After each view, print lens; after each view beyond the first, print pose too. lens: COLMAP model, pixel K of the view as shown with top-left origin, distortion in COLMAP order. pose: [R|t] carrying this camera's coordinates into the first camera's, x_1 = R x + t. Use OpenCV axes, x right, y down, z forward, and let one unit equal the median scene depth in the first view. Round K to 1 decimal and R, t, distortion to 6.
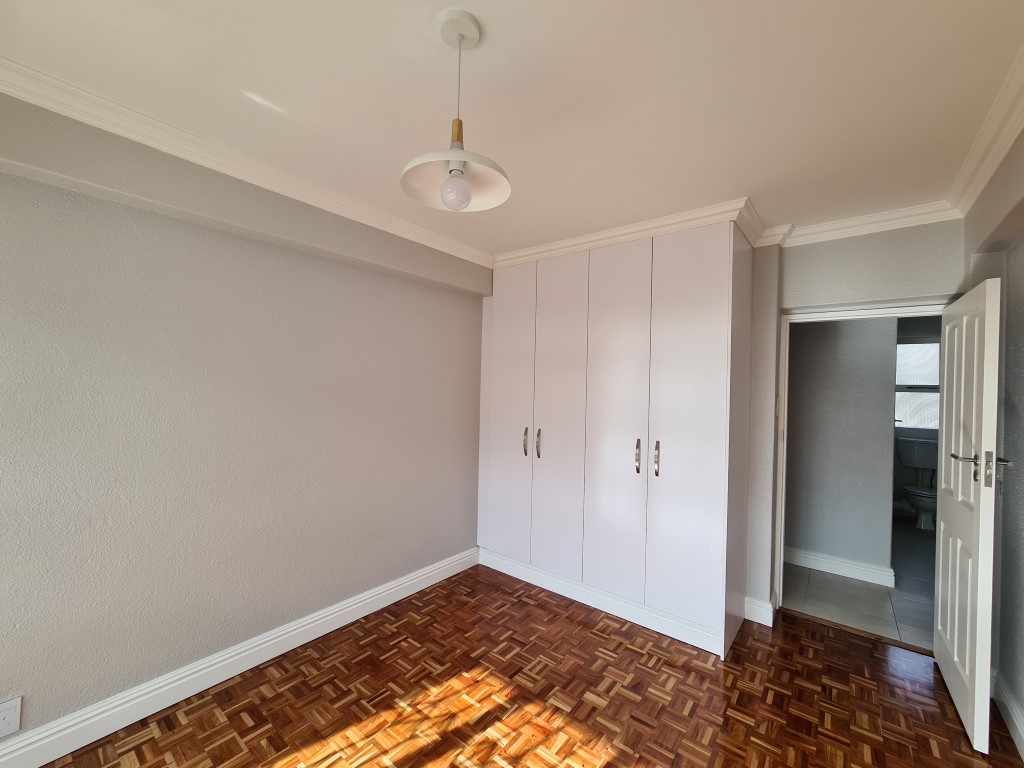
lens RADIAL K [[420.3, 0, 510.0], [0, 420.3, 382.2], [0, 0, 1]] dist [-0.000043, 0.000388]
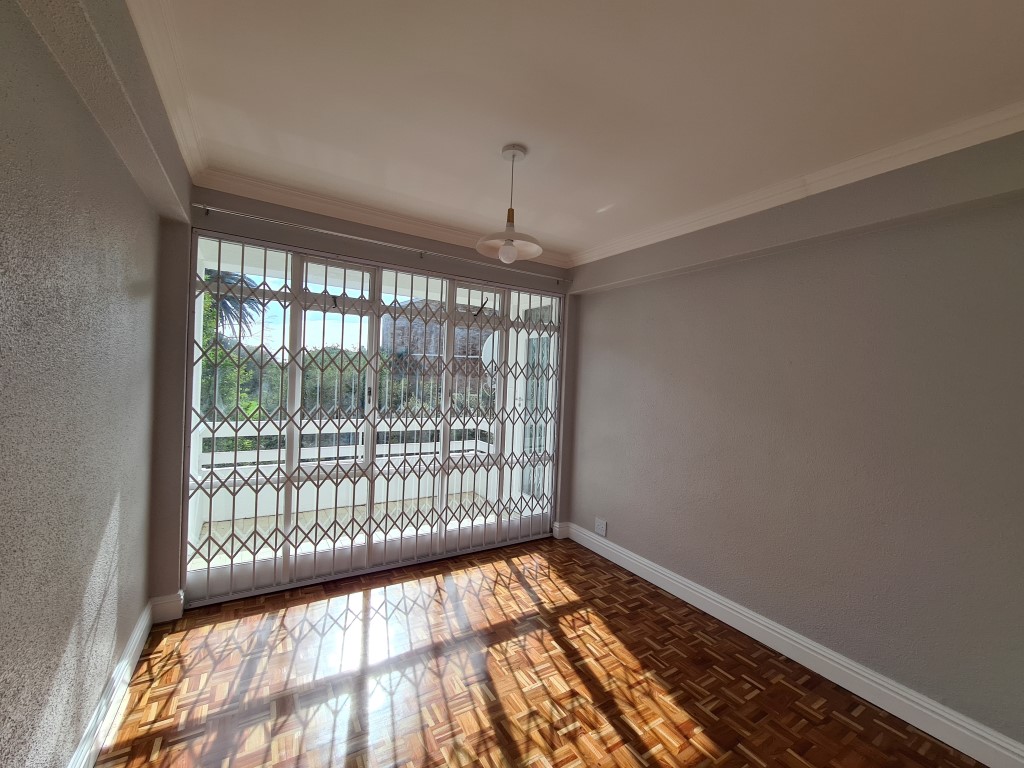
lens RADIAL K [[420.3, 0, 510.0], [0, 420.3, 382.2], [0, 0, 1]] dist [-0.000043, 0.000388]
pose [[-0.334577, -0.027701, -0.941961, 0.913983], [-0.047503, 0.998793, -0.012500, 0.055619], [0.941170, 0.040564, -0.335489, 1.024086]]
